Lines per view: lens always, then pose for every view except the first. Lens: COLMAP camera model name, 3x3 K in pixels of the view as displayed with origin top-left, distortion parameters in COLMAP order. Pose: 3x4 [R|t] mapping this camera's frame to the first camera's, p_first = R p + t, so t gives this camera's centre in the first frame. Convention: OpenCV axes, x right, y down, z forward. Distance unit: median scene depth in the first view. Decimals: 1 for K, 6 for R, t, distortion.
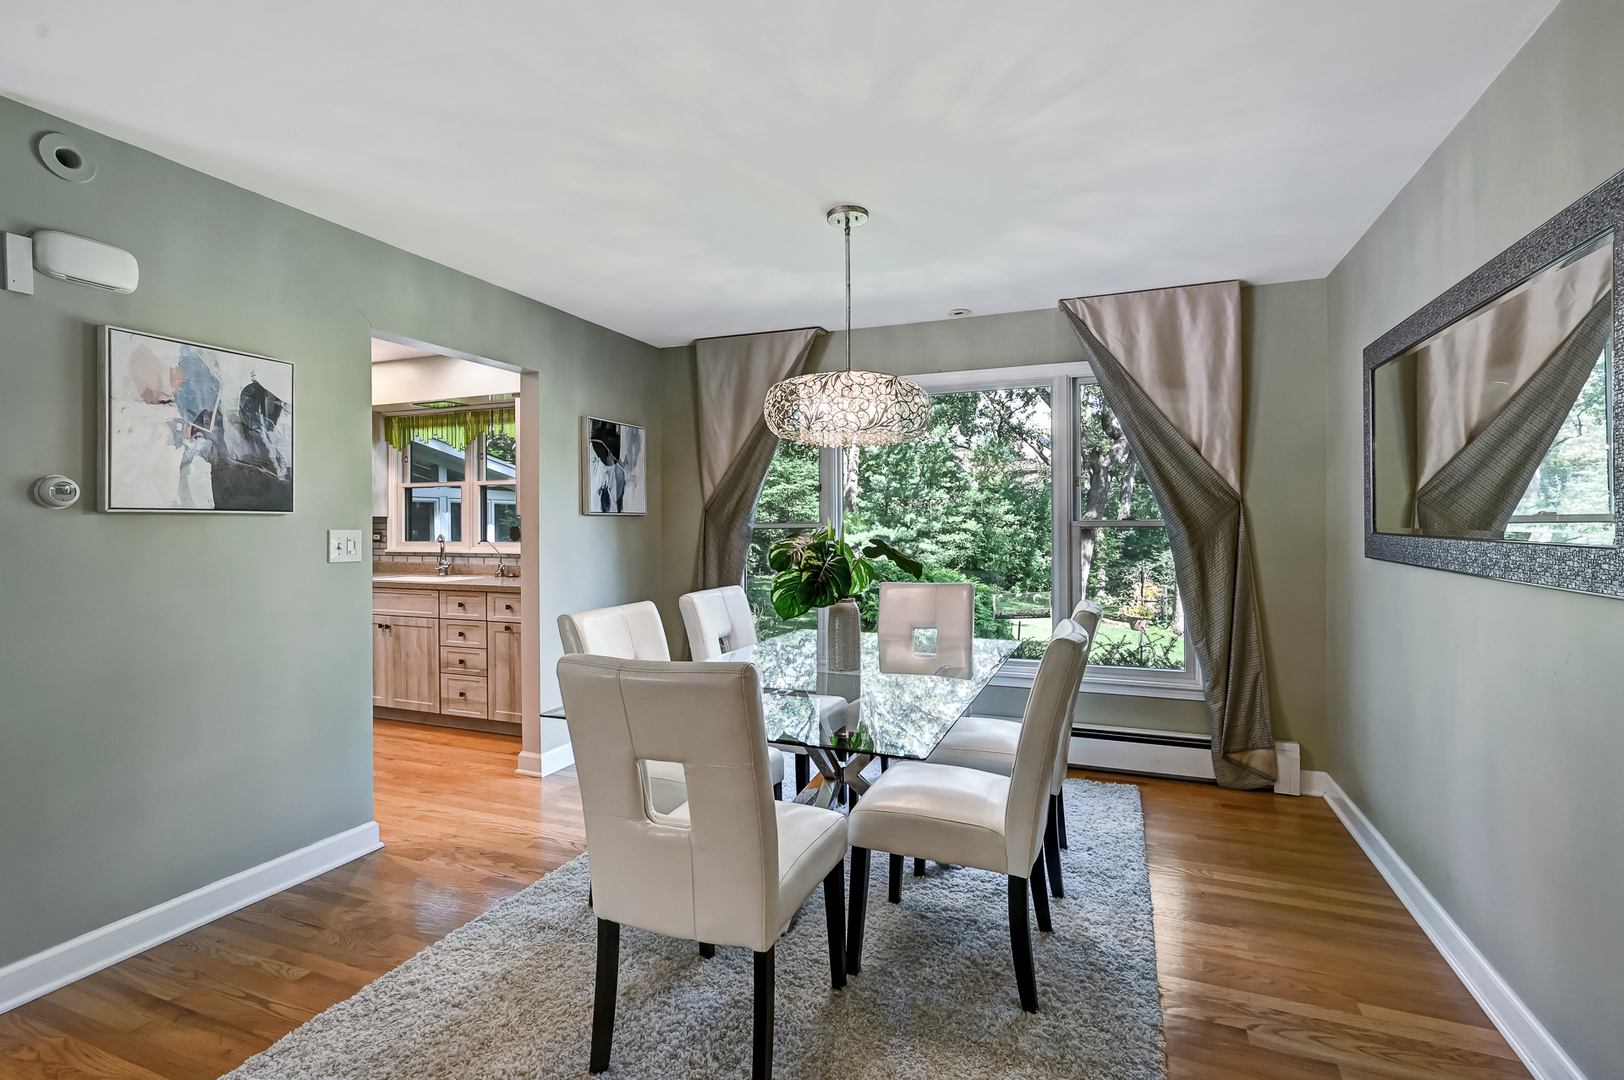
lens RADIAL K [[743.4, 0, 819.4], [0, 743.4, 530.8], [0, 0, 1]] dist [0.005761, 0.000392]
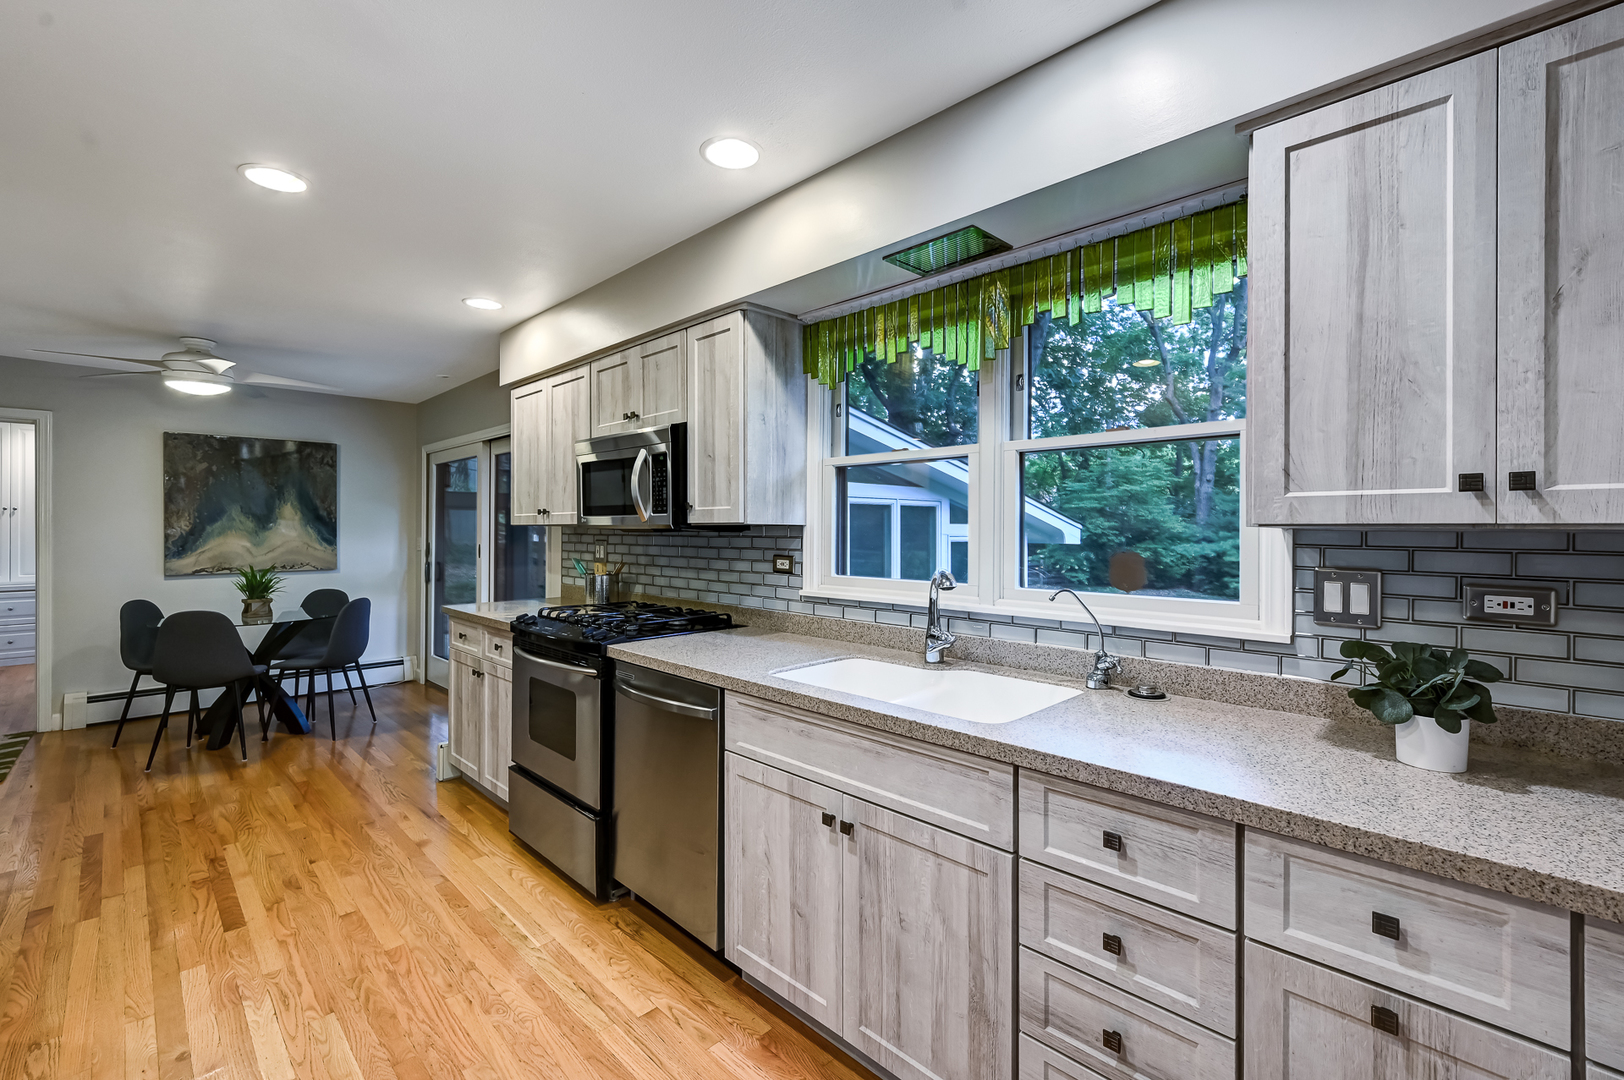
lens RADIAL K [[686.8, 0, 809.6], [0, 686.8, 528.9], [0, 0, 1]] dist [-0.002643, 0.001468]
pose [[0.917052, 0.006688, -0.398712, -0.413504], [-0.010240, 0.999925, -0.006778, -0.013824], [0.398637, 0.010299, 0.917051, 0.608797]]
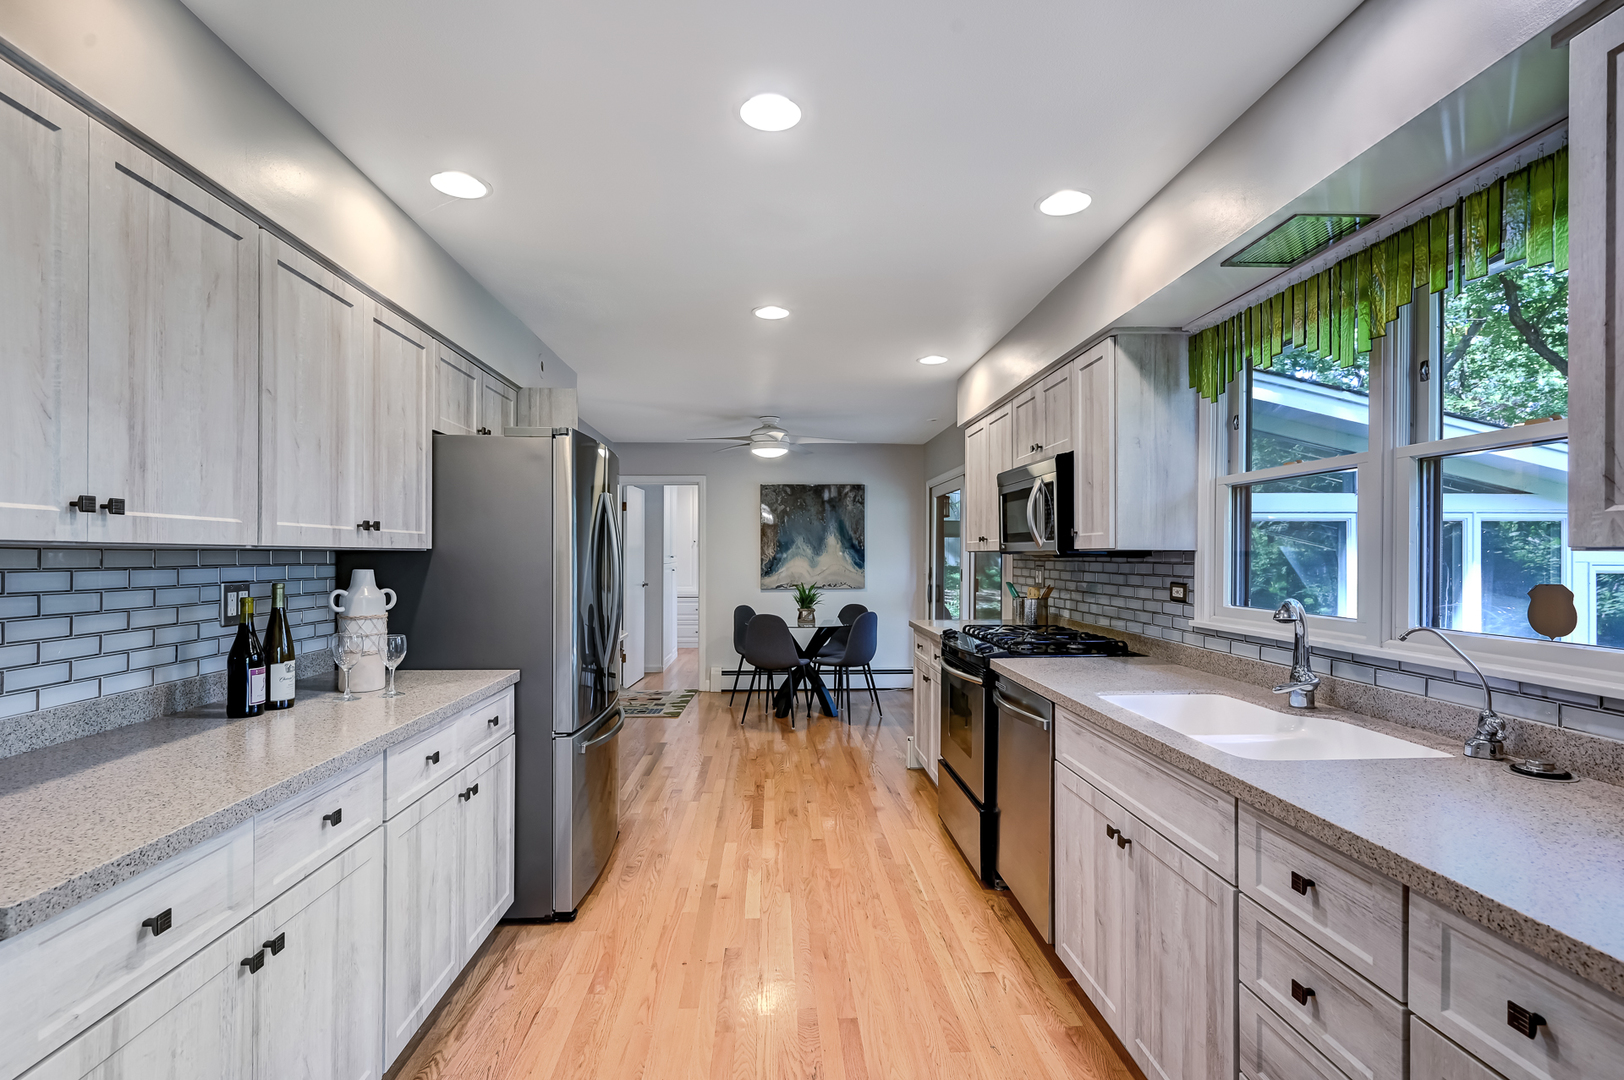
lens RADIAL K [[756.8, 0, 813.4], [0, 756.8, 550.6], [0, 0, 1]] dist [-0.010649, 0.002271]
pose [[0.412542, 0.001119, -0.910938, -0.262563], [-0.011604, 0.999925, -0.004026, -0.014630], [0.910865, 0.012231, 0.412524, 0.620726]]
